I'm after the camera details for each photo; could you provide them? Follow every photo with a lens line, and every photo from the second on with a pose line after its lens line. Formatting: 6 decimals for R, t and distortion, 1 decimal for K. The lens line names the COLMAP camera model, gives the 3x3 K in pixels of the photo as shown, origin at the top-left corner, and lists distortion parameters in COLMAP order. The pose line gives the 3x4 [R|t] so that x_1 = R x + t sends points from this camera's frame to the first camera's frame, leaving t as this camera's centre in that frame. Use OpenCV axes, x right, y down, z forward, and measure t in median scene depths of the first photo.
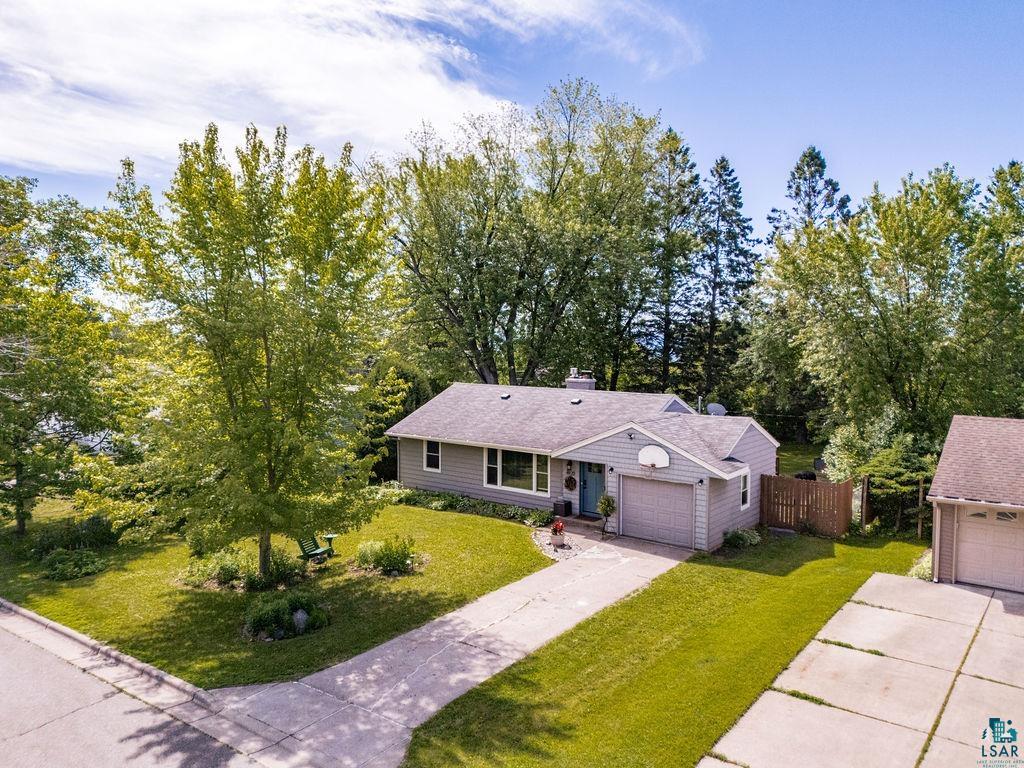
lens RADIAL K [[744.2, 0, 513.7], [0, 744.2, 389.8], [0, 0, 1]] dist [0.093472, -0.093495]
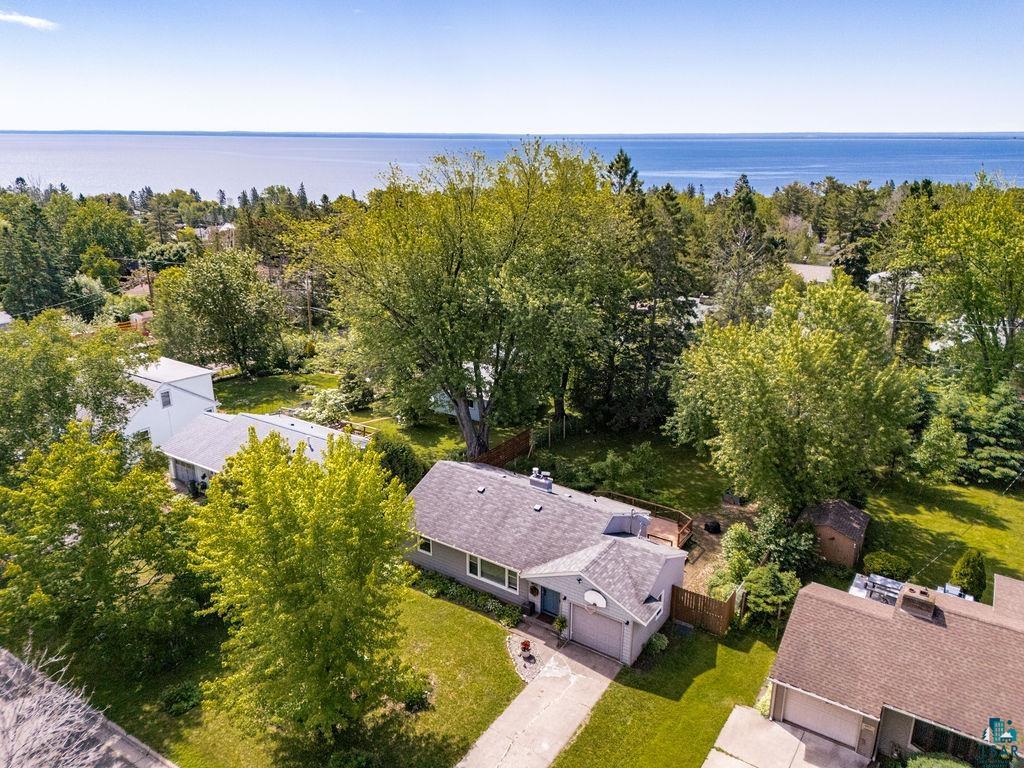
lens RADIAL K [[744.2, 0, 513.7], [0, 744.2, 389.8], [0, 0, 1]] dist [0.093472, -0.093495]
pose [[0.997675, -0.016113, 0.066213, -0.041857], [-0.000870, 0.968553, 0.248808, -0.534518], [-0.068140, -0.248287, 0.966287, -0.201623]]
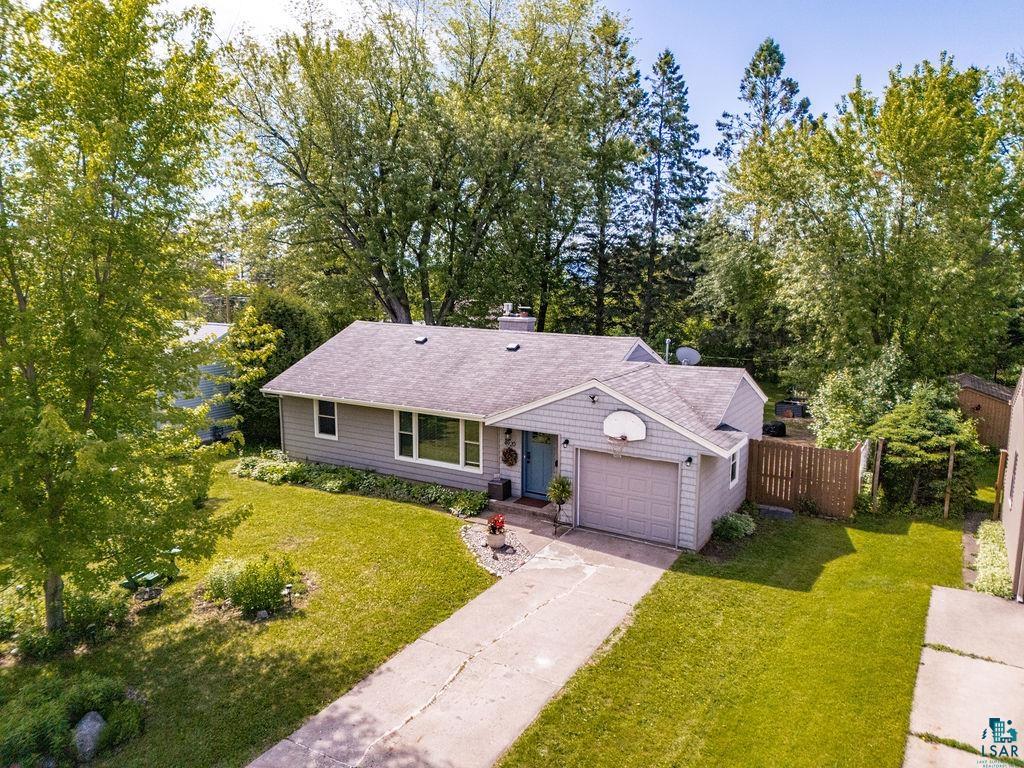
lens RADIAL K [[744.2, 0, 513.7], [0, 744.2, 389.8], [0, 0, 1]] dist [0.093472, -0.093495]
pose [[0.993148, -0.018387, 0.115405, -0.006123], [0.007000, 0.995132, 0.098305, -0.017133], [-0.116651, -0.096824, 0.988442, 0.239379]]
